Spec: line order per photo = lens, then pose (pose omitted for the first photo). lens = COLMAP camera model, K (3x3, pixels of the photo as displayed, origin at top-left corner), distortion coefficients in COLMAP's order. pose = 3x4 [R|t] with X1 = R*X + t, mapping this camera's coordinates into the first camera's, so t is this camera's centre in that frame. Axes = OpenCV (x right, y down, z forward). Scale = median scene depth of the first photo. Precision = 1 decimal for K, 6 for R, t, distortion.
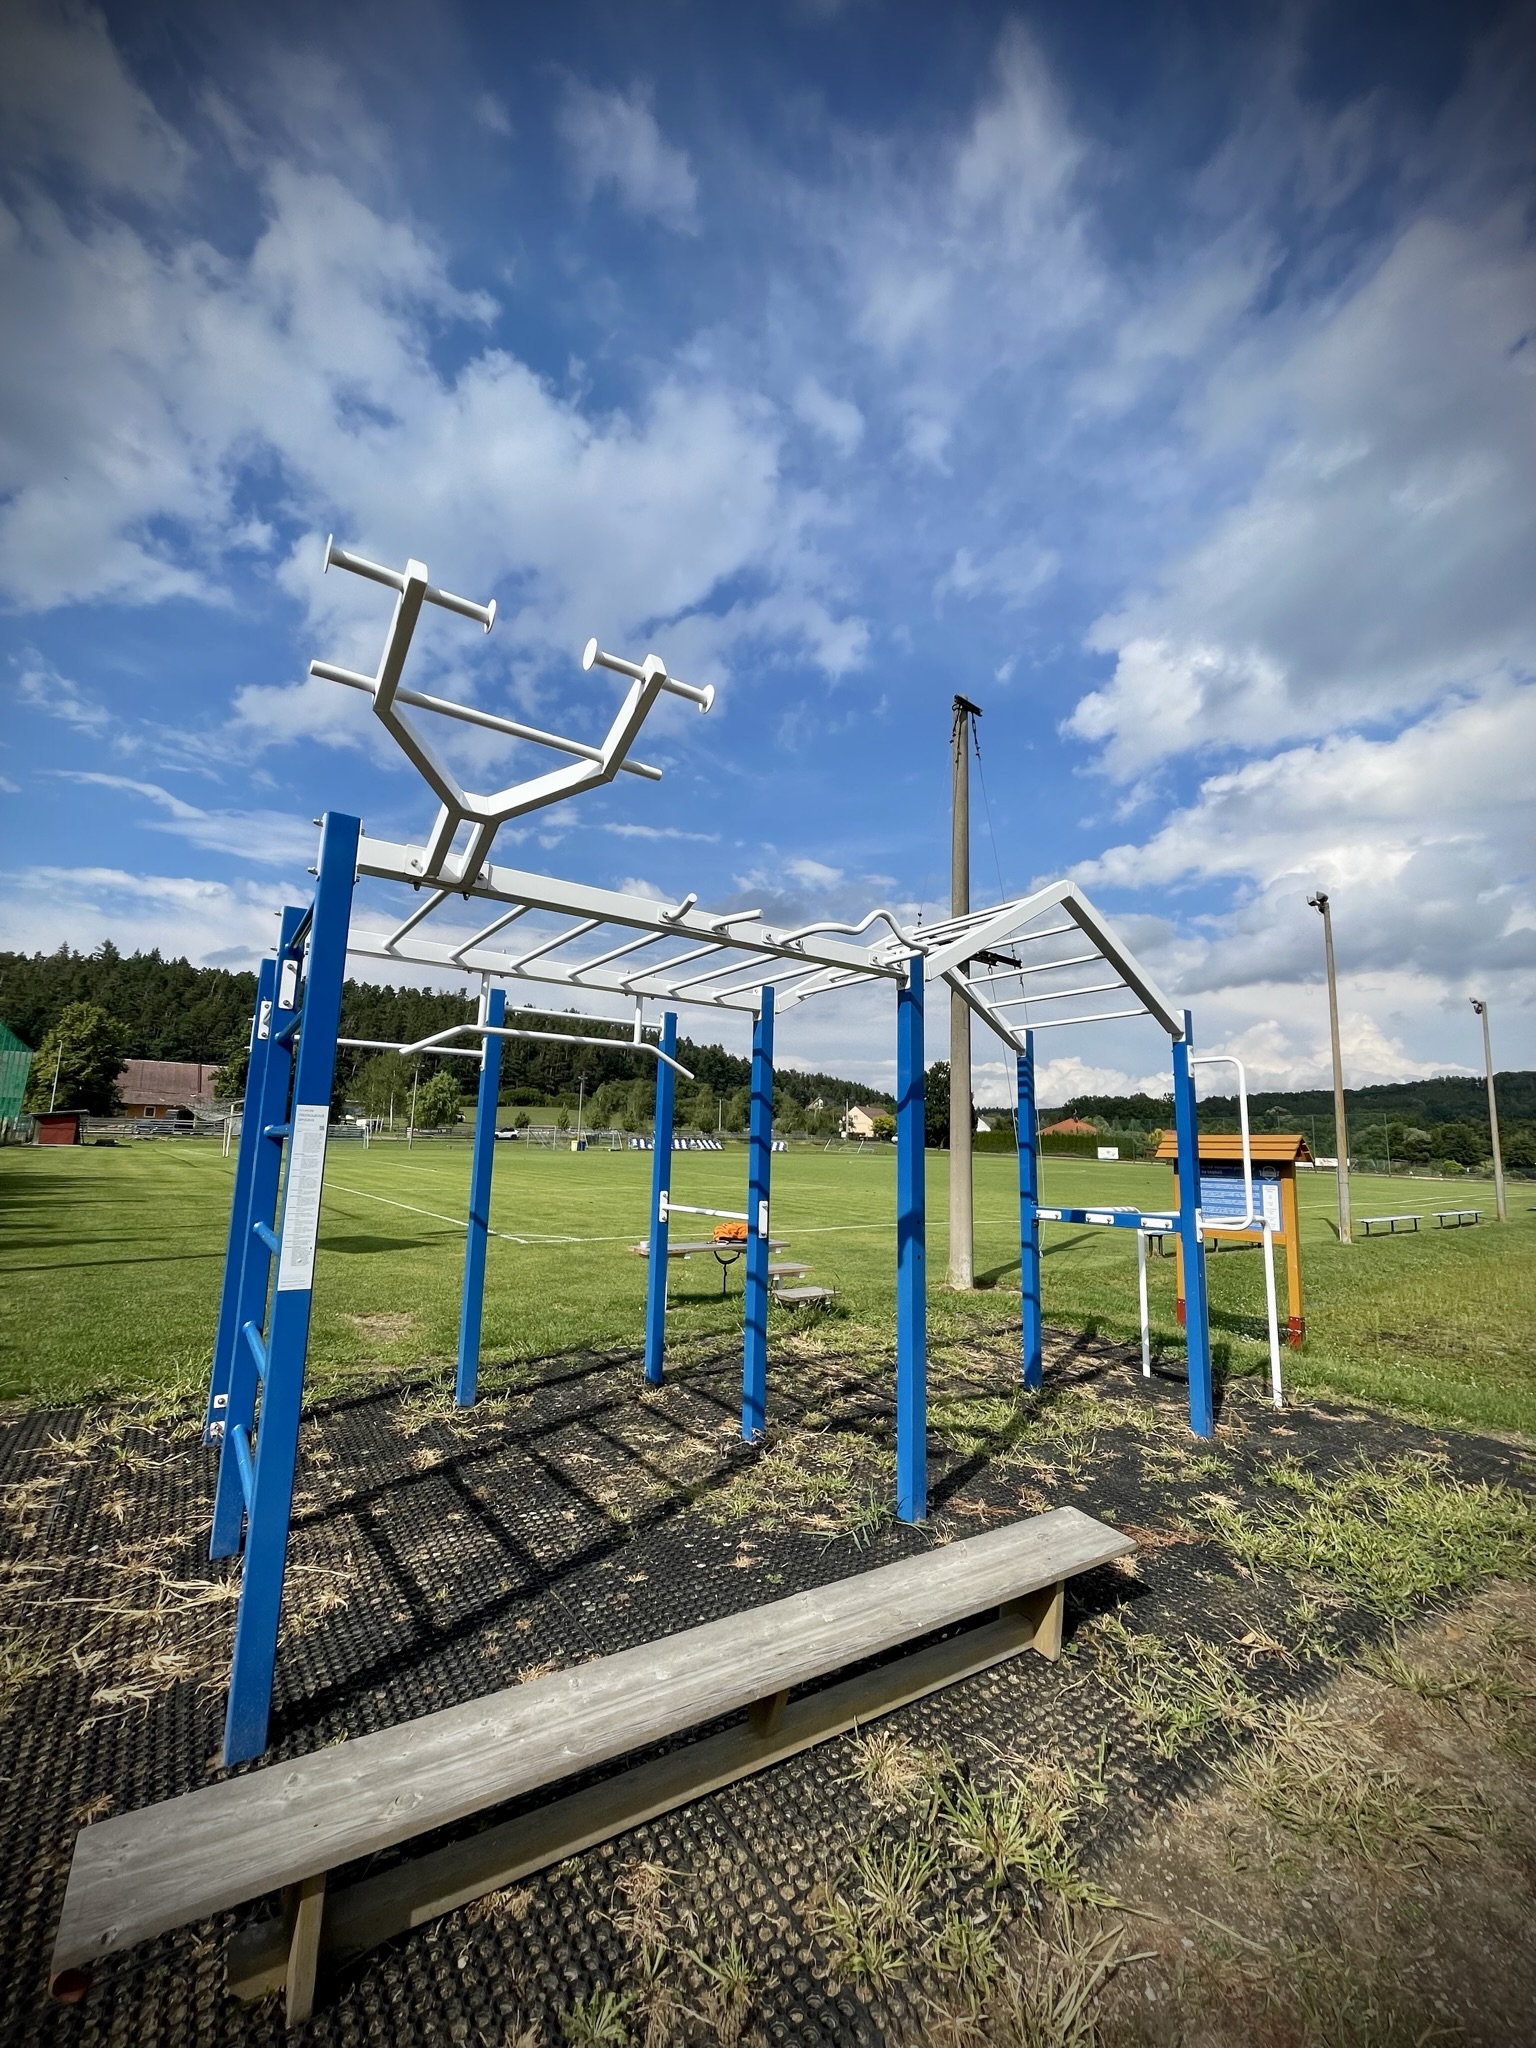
lens RADIAL K [[825.4, 0, 779.7], [0, 825.4, 1031.5], [0, 0, 1]] dist [-0.002626, 0.000747]
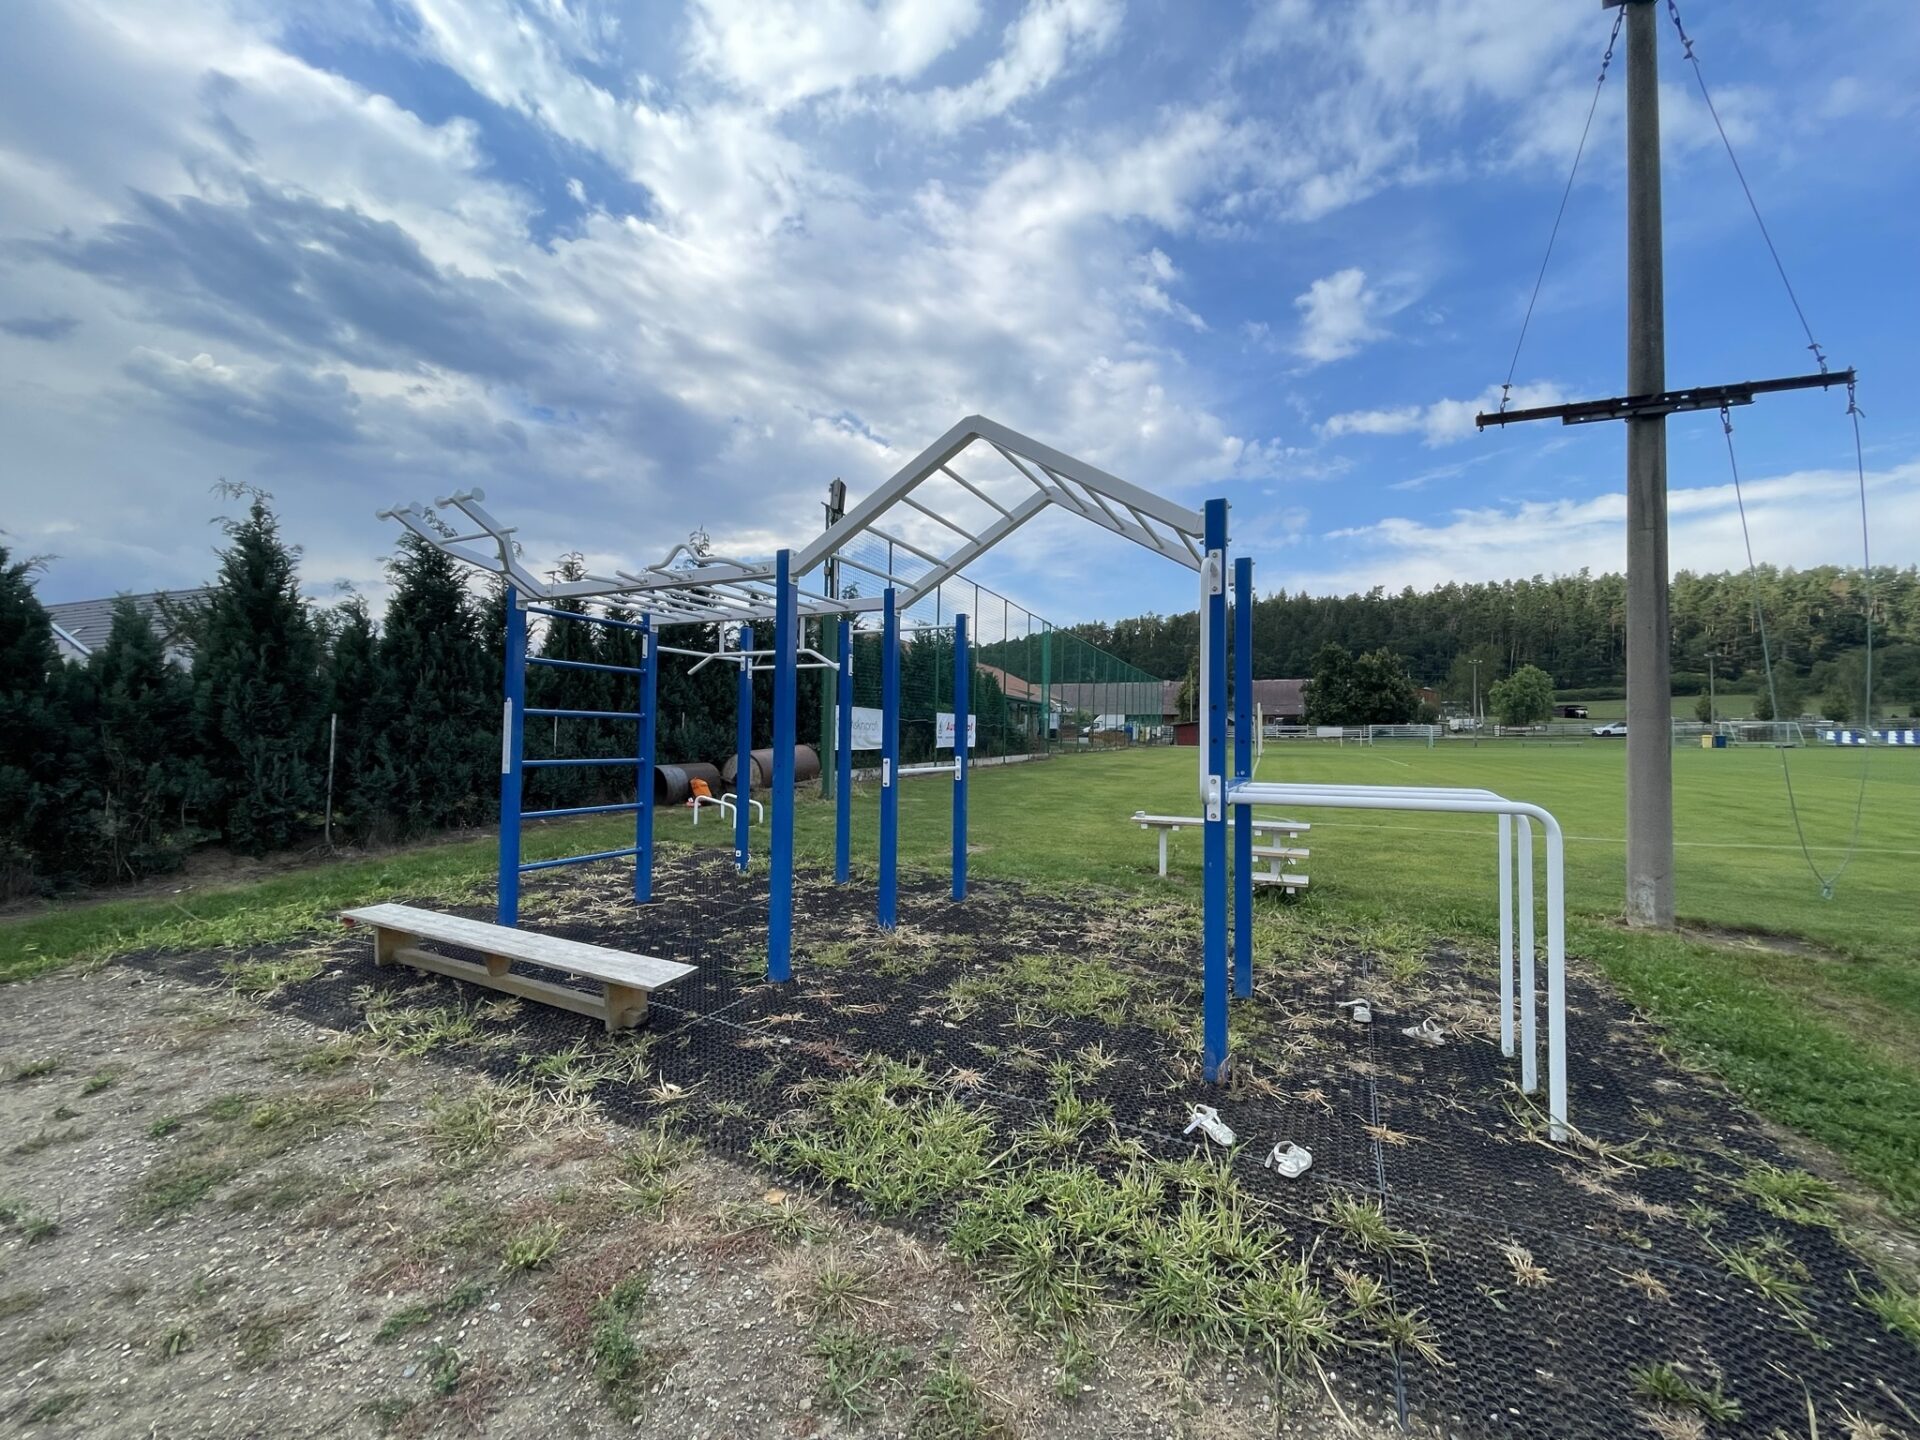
lens RADIAL K [[773.8, 0, 963.0], [0, 773.8, 705.2], [0, 0, 1]] dist [-0.002626, 0.000747]
pose [[0.474578, -0.058316, -0.878280, 1.118198], [0.131037, 0.991365, 0.004982, 0.136419], [0.870405, -0.117452, 0.478121, 0.547390]]
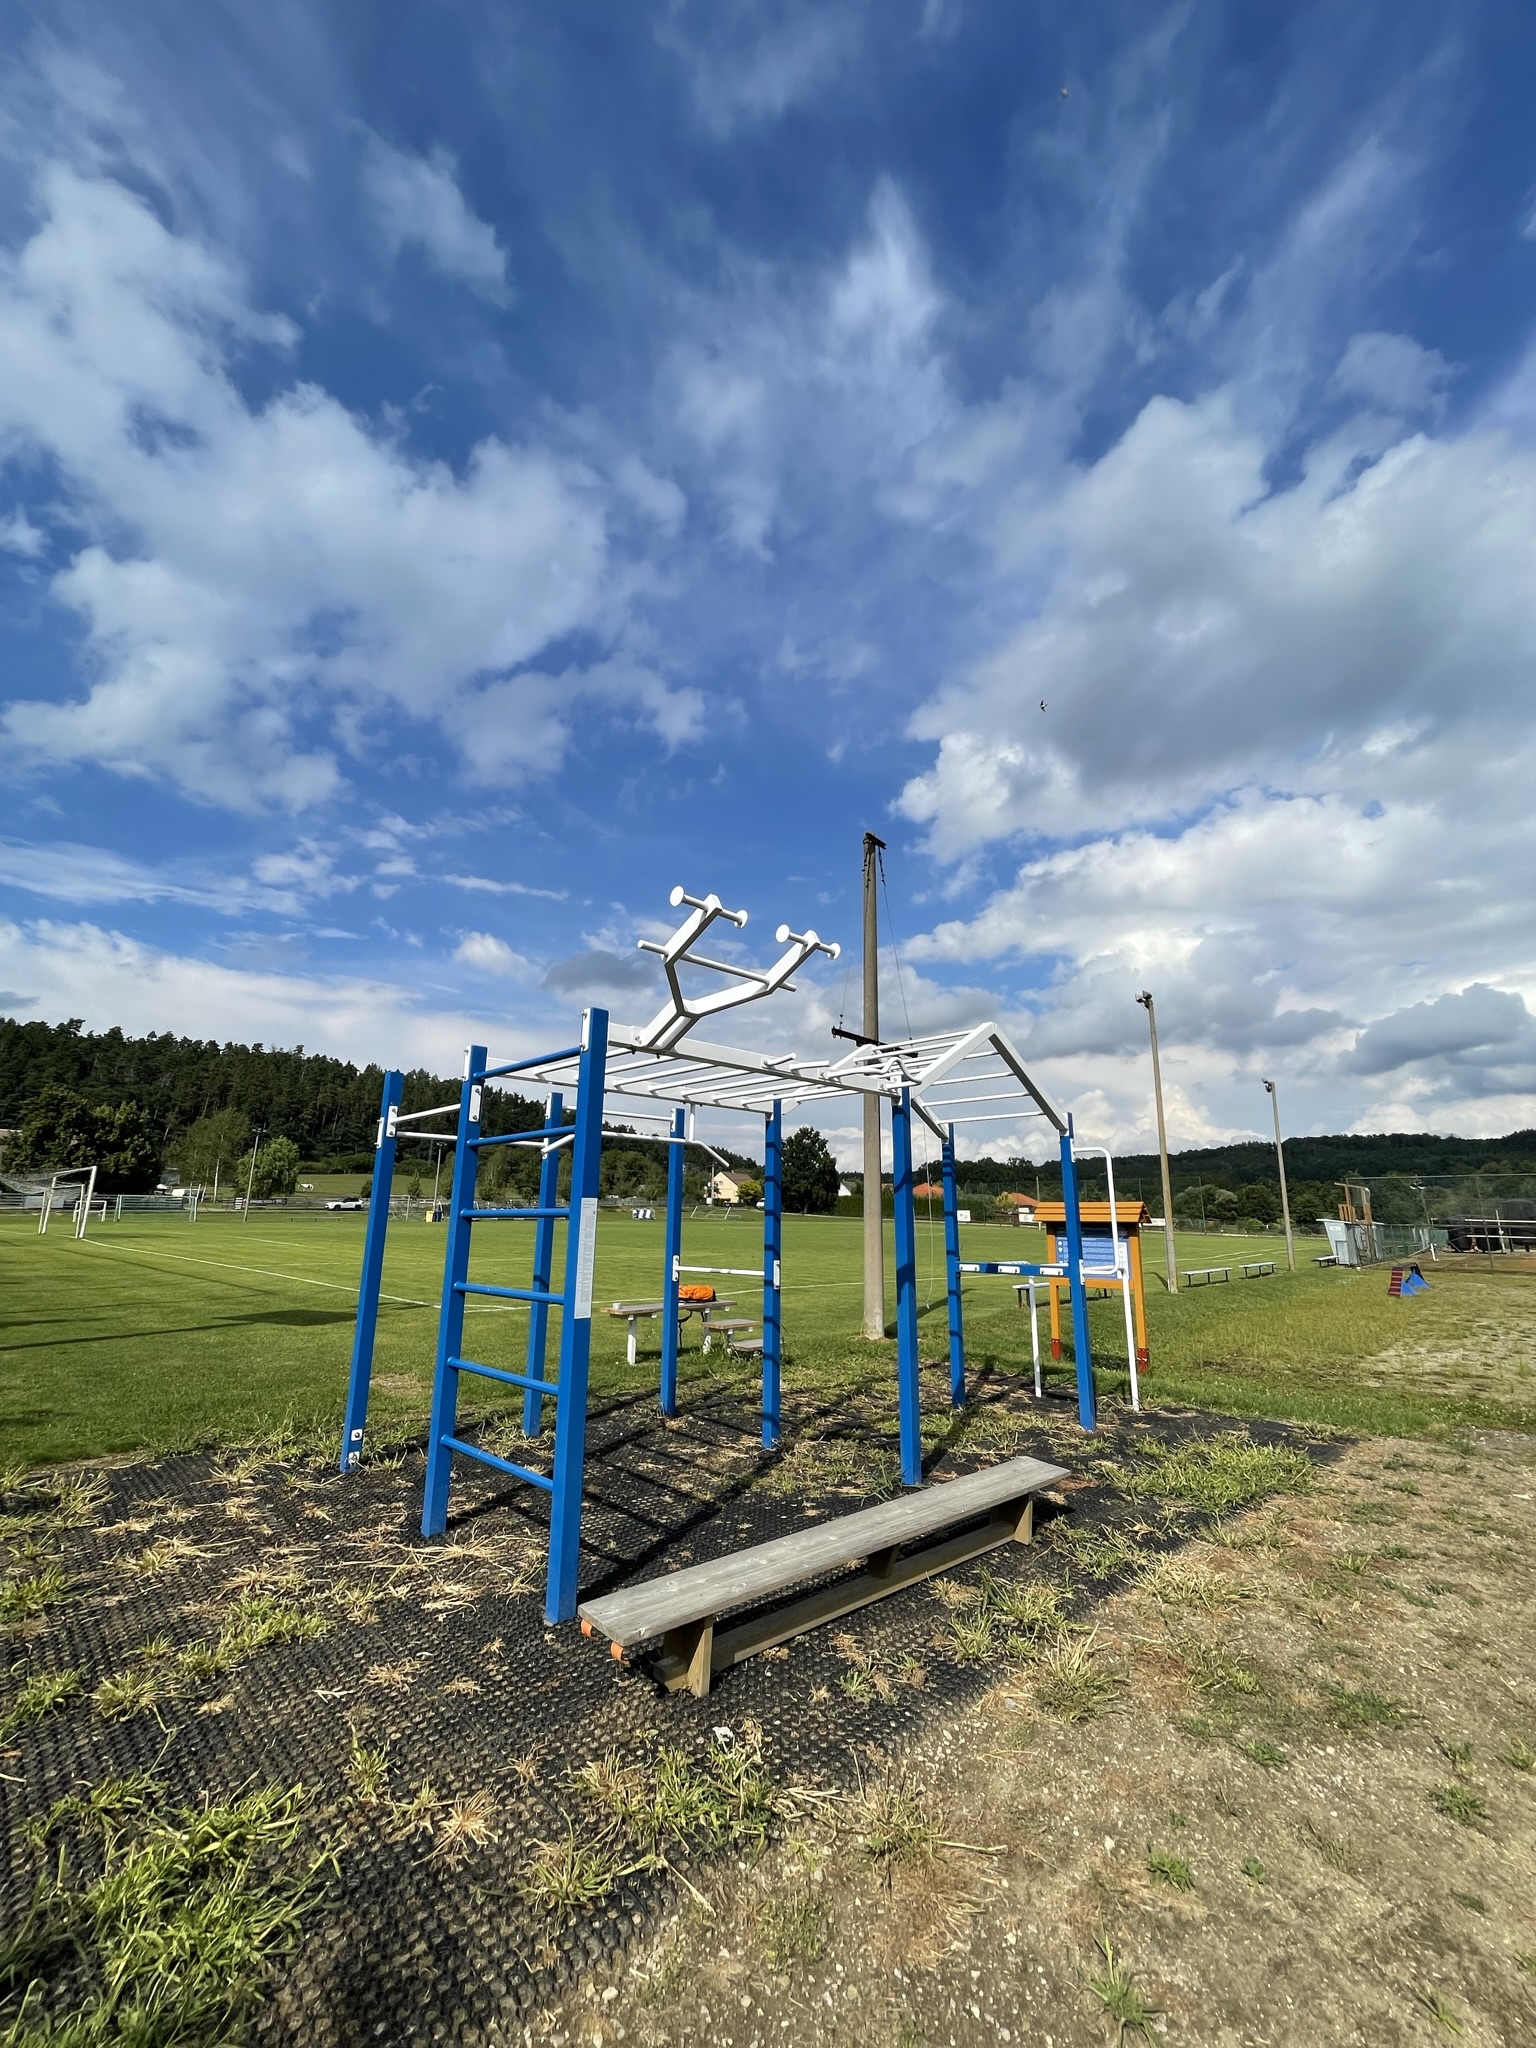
lens RADIAL K [[825.4, 0, 781.9], [0, 825.4, 1031.7], [0, 0, 1]] dist [-0.002626, 0.000747]
pose [[0.985669, 0.023740, 0.167012, -0.243585], [-0.010754, 0.996877, -0.078235, -0.054876], [-0.168348, 0.075318, 0.982846, -0.322108]]
